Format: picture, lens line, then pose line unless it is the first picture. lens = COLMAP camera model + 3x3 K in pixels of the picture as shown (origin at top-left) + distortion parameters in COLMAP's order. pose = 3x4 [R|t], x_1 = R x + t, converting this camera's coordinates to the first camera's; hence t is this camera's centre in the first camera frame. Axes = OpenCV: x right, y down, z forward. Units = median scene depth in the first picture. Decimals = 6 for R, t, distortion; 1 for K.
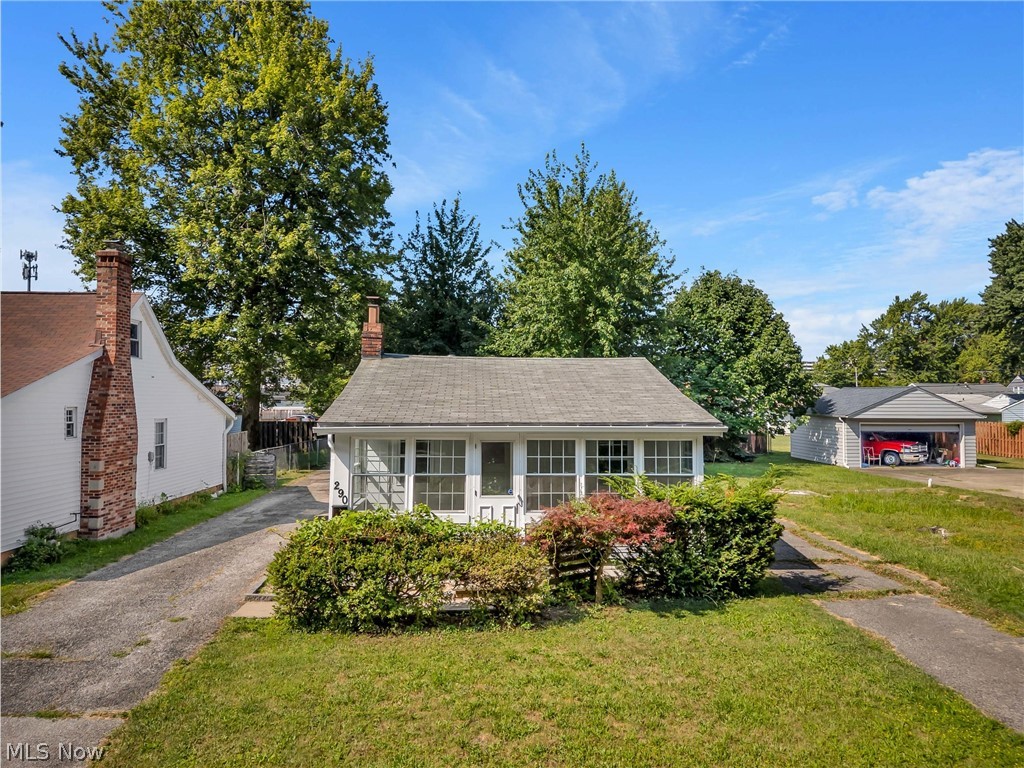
lens RADIAL K [[725.3, 0, 508.8], [0, 725.3, 381.4], [0, 0, 1]] dist [0.048437, -0.034133]
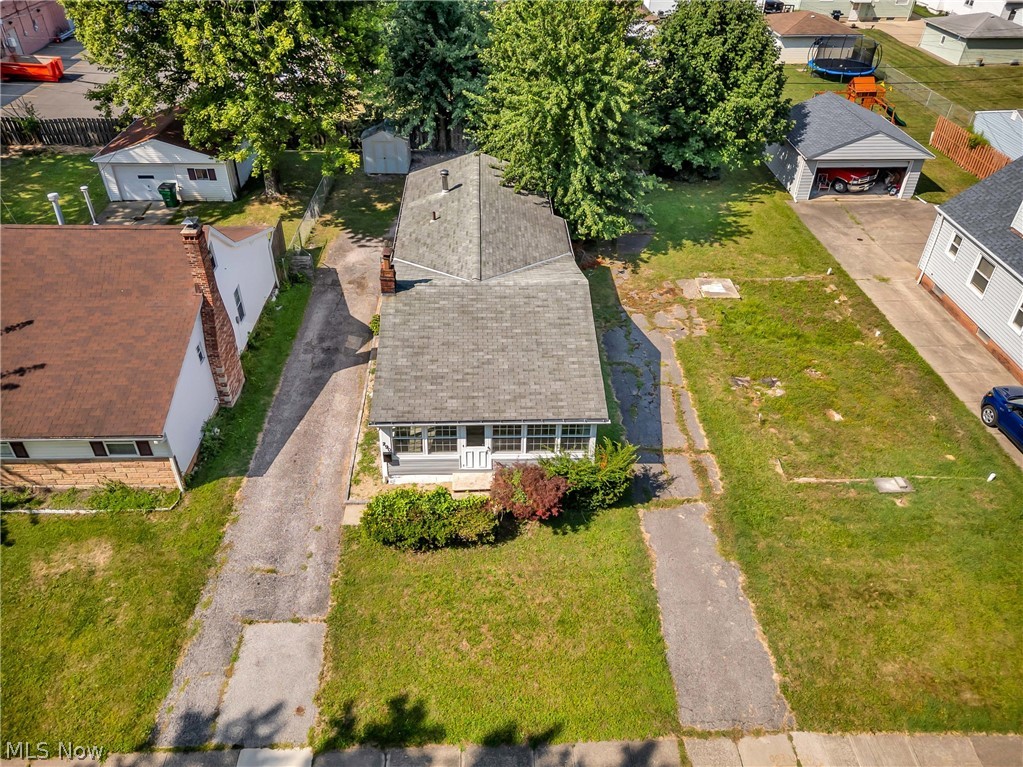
lens RADIAL K [[741.4, 0, 491.0], [0, 741.4, 380.7], [0, 0, 1]] dist [0.044664, -0.005187]
pose [[0.999531, 0.017633, -0.025028, 0.062084], [0.001552, 0.787256, 0.616625, -1.057813], [0.030577, -0.616375, 0.786859, -0.298704]]
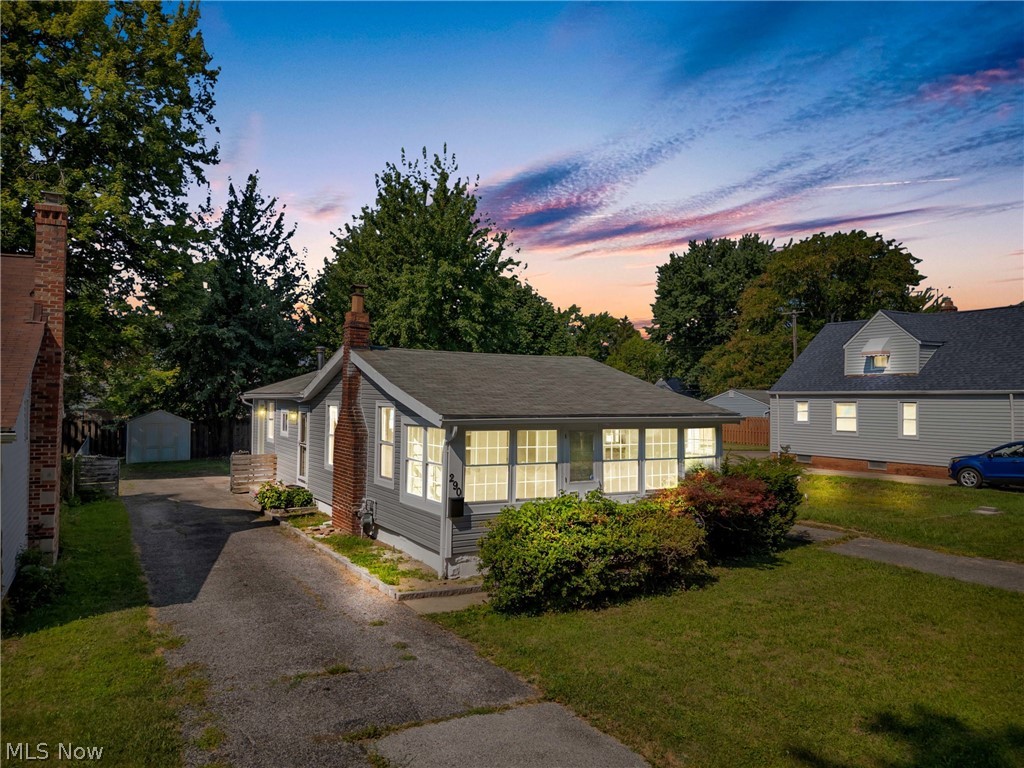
lens RADIAL K [[730.5, 0, 512.0], [0, 730.5, 384.0], [0, 0, 1]] dist [0.075142, -0.080804]
pose [[0.892397, 0.011871, 0.451095, -0.605852], [-0.015568, 0.999869, 0.004486, 0.007776], [-0.450982, -0.011026, 0.892465, 0.066148]]
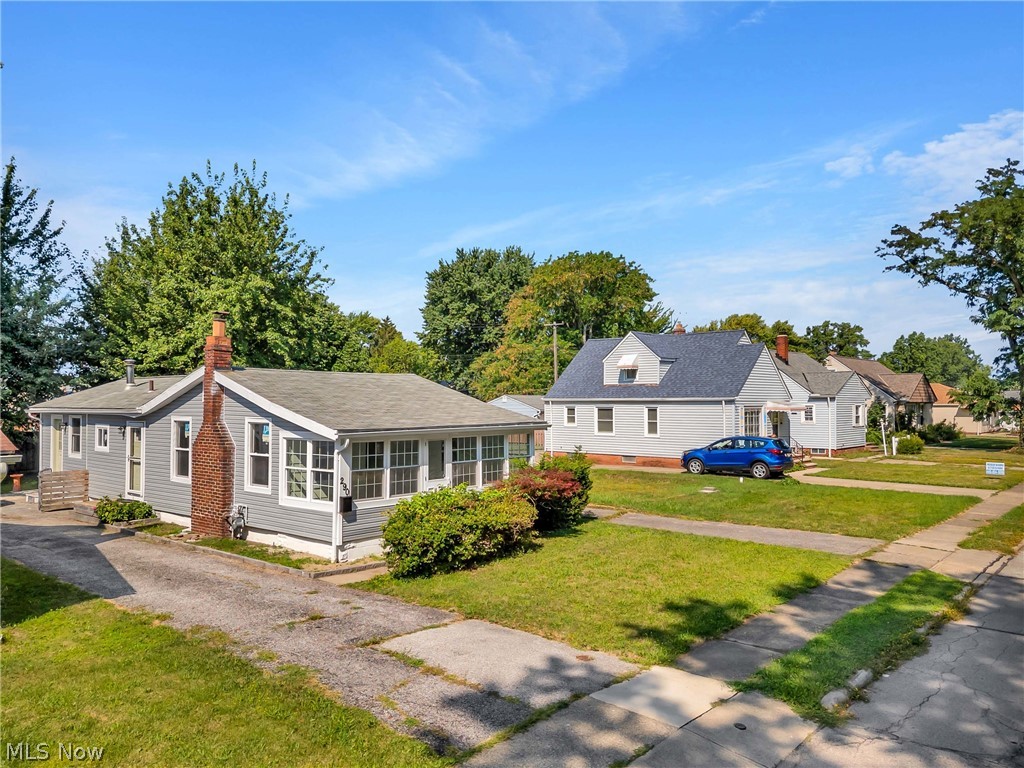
lens RADIAL K [[769.3, 0, 515.3], [0, 769.3, 394.7], [0, 0, 1]] dist [0.104961, -0.152511]
pose [[0.696490, 0.000748, 0.717566, -0.954891], [-0.013811, 0.999828, 0.012363, -0.022564], [-0.717433, -0.018521, 0.696381, -0.118389]]
